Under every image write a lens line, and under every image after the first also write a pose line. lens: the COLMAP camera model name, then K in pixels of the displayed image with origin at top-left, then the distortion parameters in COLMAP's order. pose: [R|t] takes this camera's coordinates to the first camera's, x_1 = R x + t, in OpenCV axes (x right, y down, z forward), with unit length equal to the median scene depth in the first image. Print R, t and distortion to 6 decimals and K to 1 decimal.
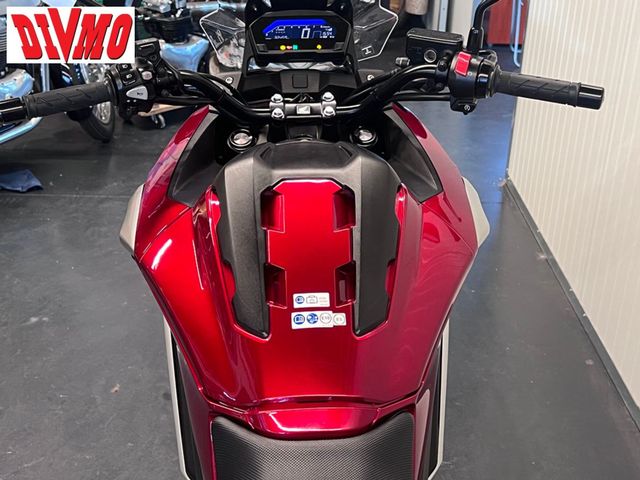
lens RADIAL K [[870.7, 0, 320.3], [0, 870.7, 240.1], [0, 0, 1]] dist [-0.002825, 0.000000]
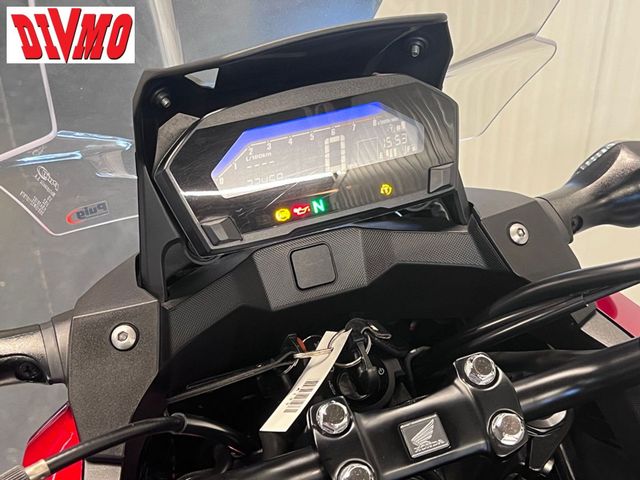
lens RADIAL K [[989.9, 0, 319.9], [0, 989.9, 240.0], [0, 0, 1]] dist [0.005143, 0.000000]
pose [[0.942066, -0.210232, 0.261371, -0.127025], [0.170597, 0.971207, 0.166295, -0.270340], [-0.288806, -0.112071, 0.950806, 0.649237]]
